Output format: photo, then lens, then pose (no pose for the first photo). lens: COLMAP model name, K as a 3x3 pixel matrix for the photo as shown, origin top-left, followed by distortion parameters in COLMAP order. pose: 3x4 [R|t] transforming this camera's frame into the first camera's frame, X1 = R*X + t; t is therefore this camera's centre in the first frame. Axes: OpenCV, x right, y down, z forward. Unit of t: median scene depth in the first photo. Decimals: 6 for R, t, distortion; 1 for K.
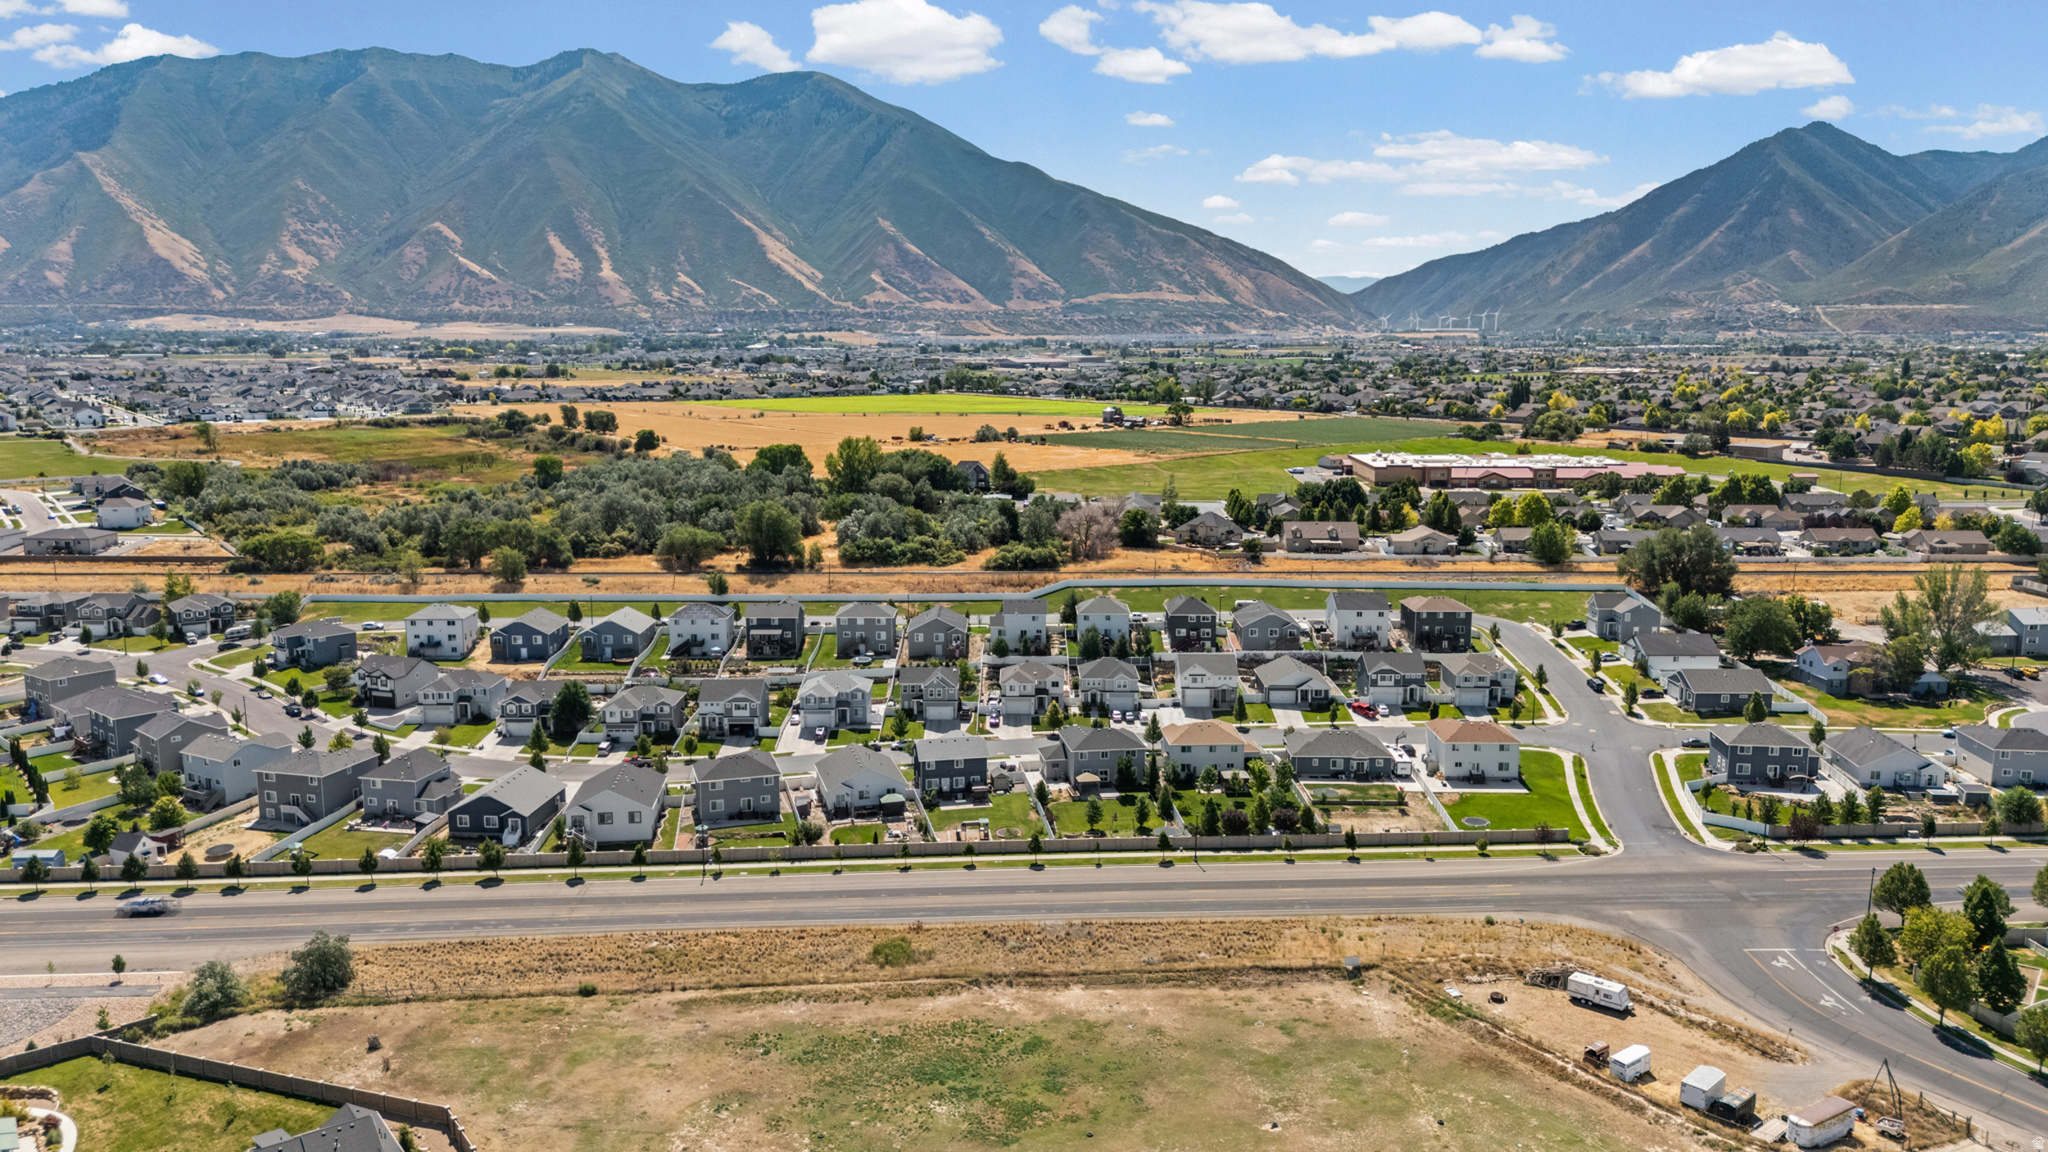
lens RADIAL K [[1511.6, 0, 1024.0], [0, 1511.6, 576.0], [0, 0, 1]] dist [0.069240, -0.069845]
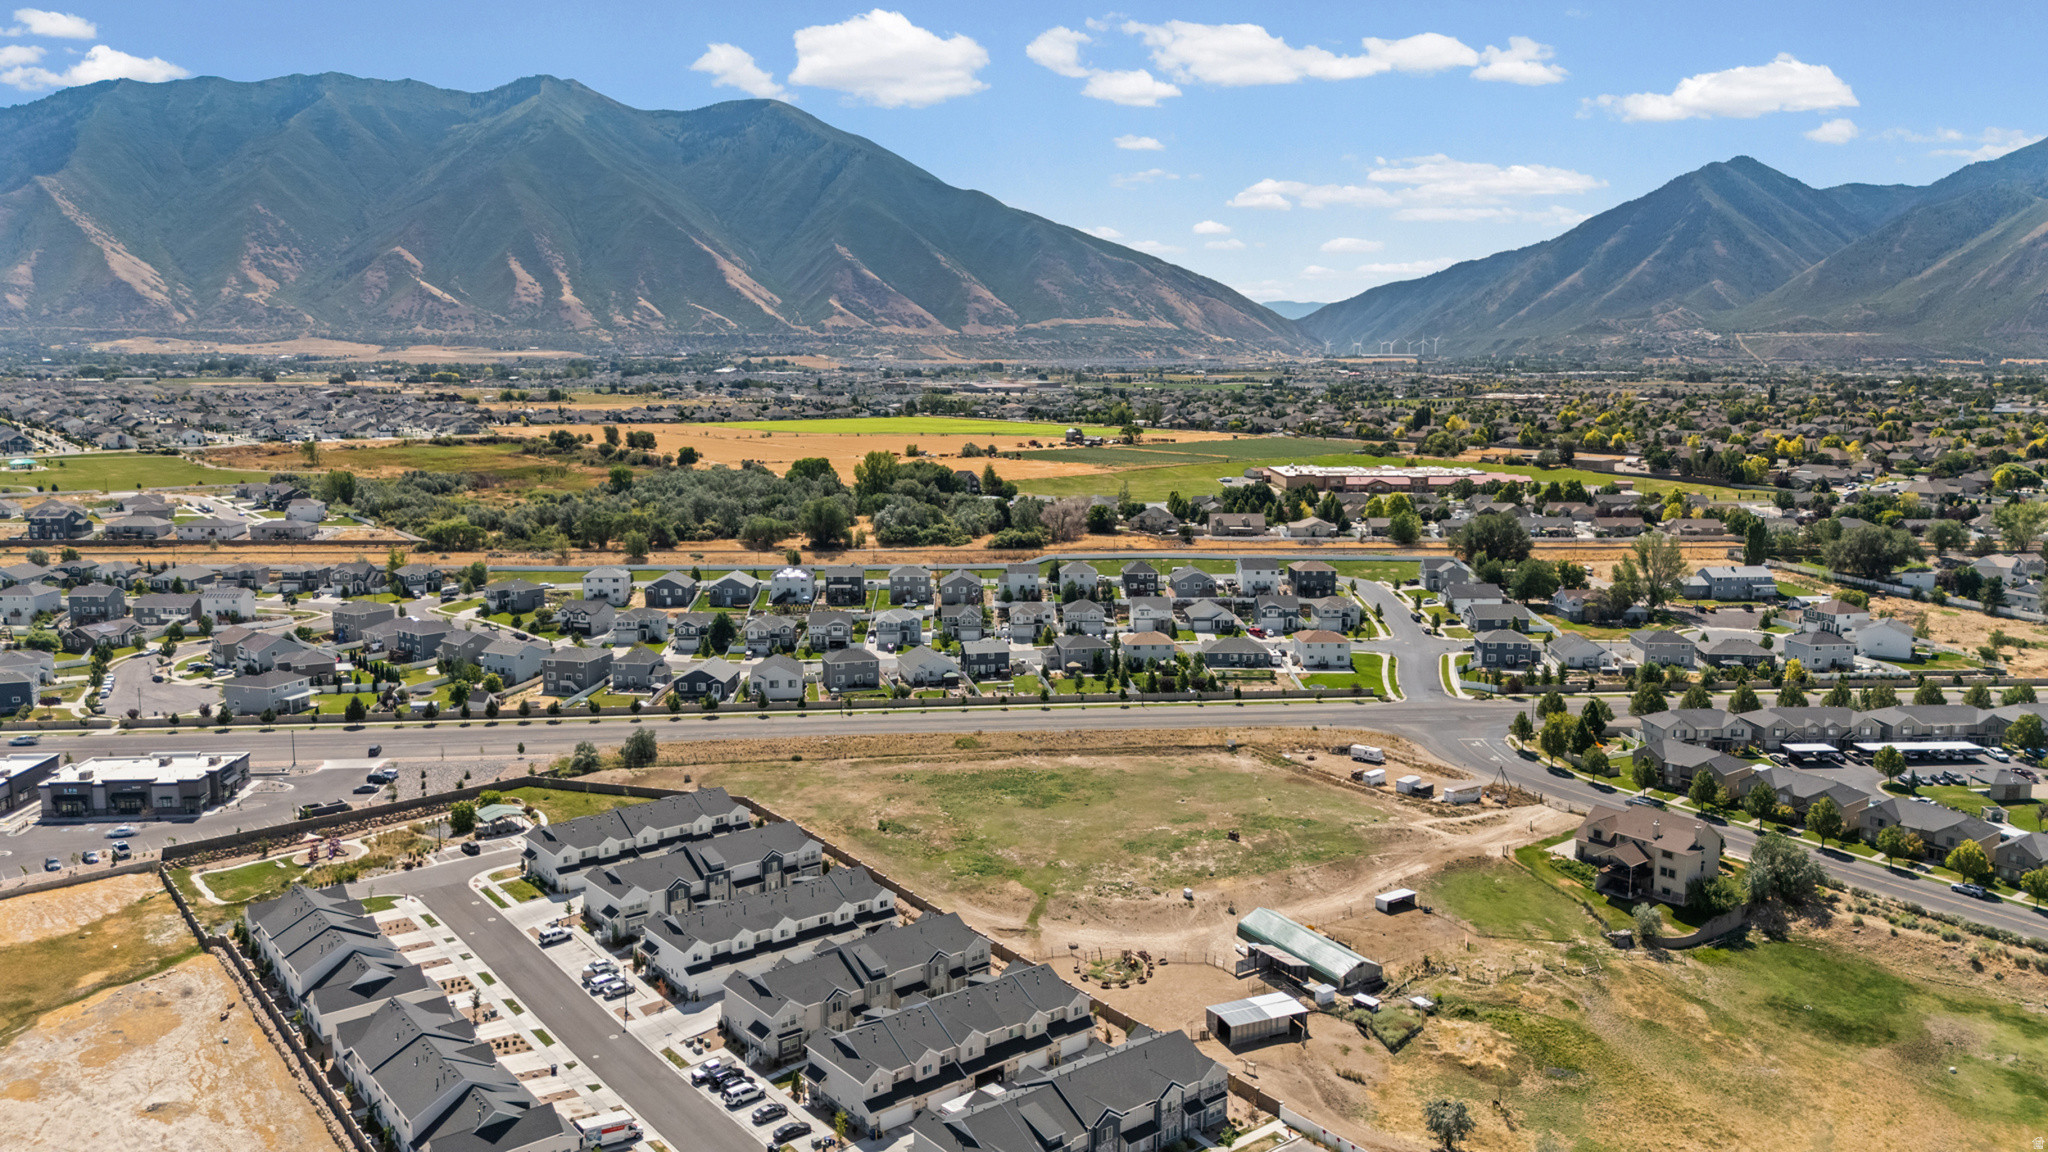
lens RADIAL K [[1511.6, 0, 1024.0], [0, 1511.6, 576.0], [0, 0, 1]] dist [0.069240, -0.069845]
pose [[0.999500, -0.002626, 0.031519, -0.023540], [0.003085, 0.999890, -0.014507, 0.026160], [-0.031478, 0.014596, 0.999398, -0.224408]]
